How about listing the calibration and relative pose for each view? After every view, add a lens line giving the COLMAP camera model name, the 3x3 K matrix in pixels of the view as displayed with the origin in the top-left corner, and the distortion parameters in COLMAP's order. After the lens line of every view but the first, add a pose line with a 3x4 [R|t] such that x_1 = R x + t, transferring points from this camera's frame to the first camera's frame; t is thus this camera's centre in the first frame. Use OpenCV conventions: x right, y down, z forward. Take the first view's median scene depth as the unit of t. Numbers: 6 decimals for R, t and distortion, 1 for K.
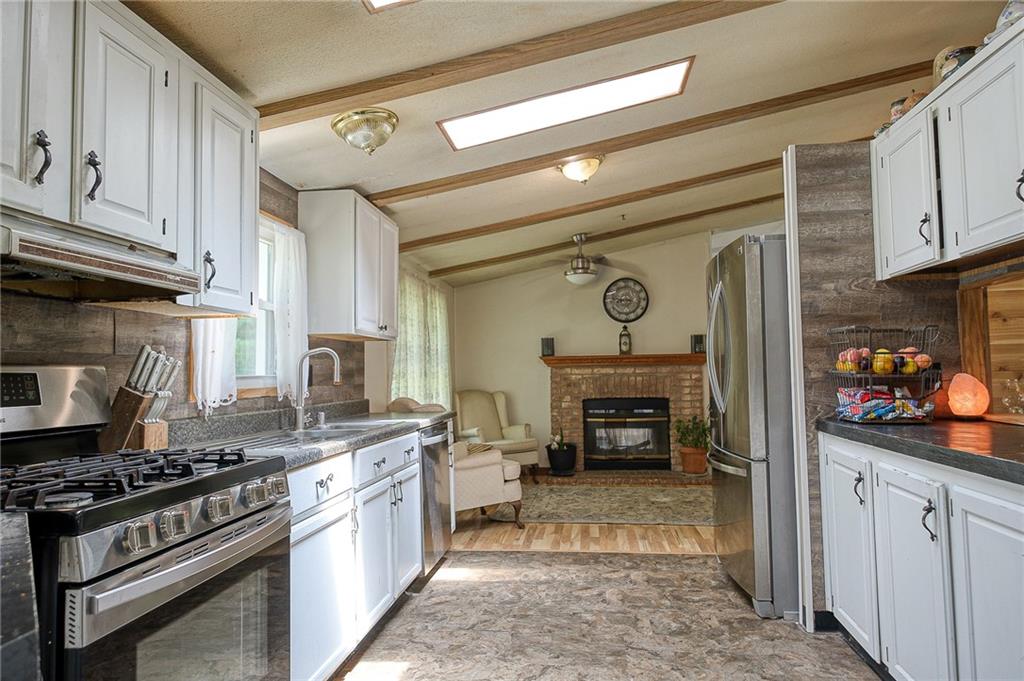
lens RADIAL K [[605.7, 0, 513.7], [0, 605.7, 342.8], [0, 0, 1]] dist [0.003390, 0.000129]
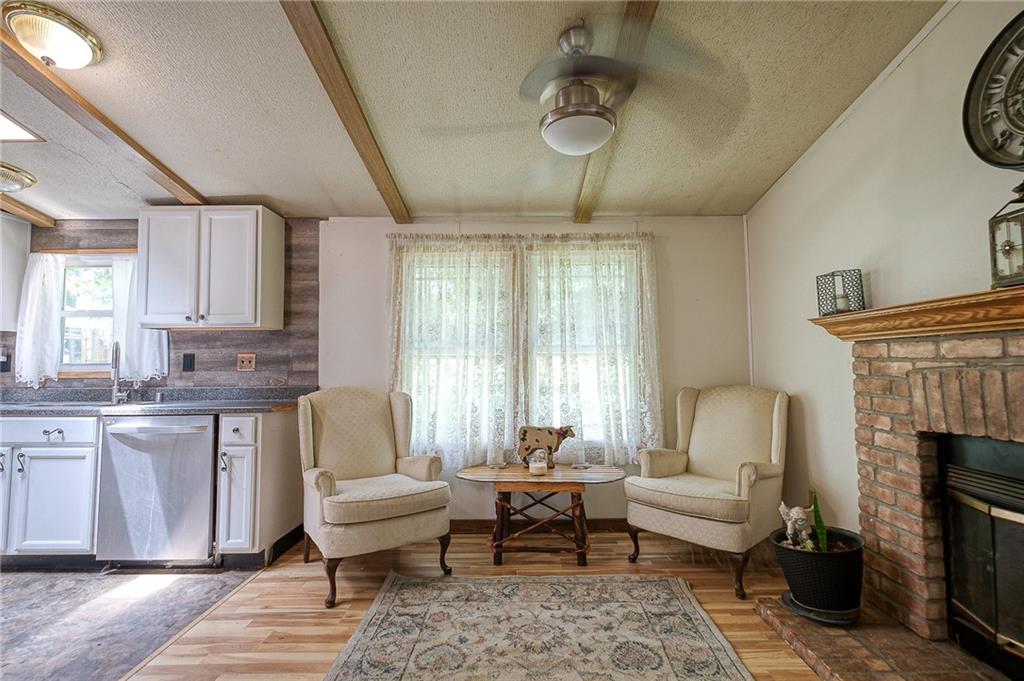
lens RADIAL K [[487.1, 0, 514.9], [0, 487.1, 335.1], [0, 0, 1]] dist [0.000544, 0.000453]
pose [[0.138176, -0.045314, -0.989371, 0.363578], [0.058939, 0.997559, -0.037458, 0.035219], [0.988652, -0.053137, 0.140510, 0.739956]]
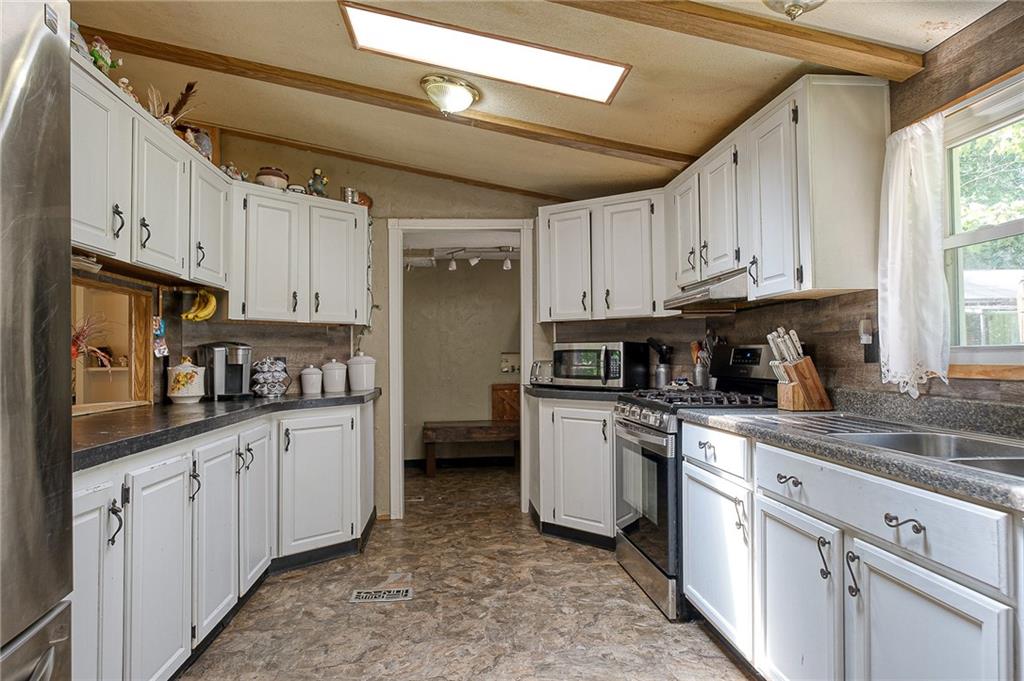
lens RADIAL K [[605.7, 0, 513.3], [0, 605.7, 339.9], [0, 0, 1]] dist [0.003390, 0.000129]
pose [[-0.968897, 0.017013, -0.246877, 0.184602], [0.037039, 0.996366, -0.076701, 0.031551], [0.244675, -0.083459, -0.966006, 0.638289]]
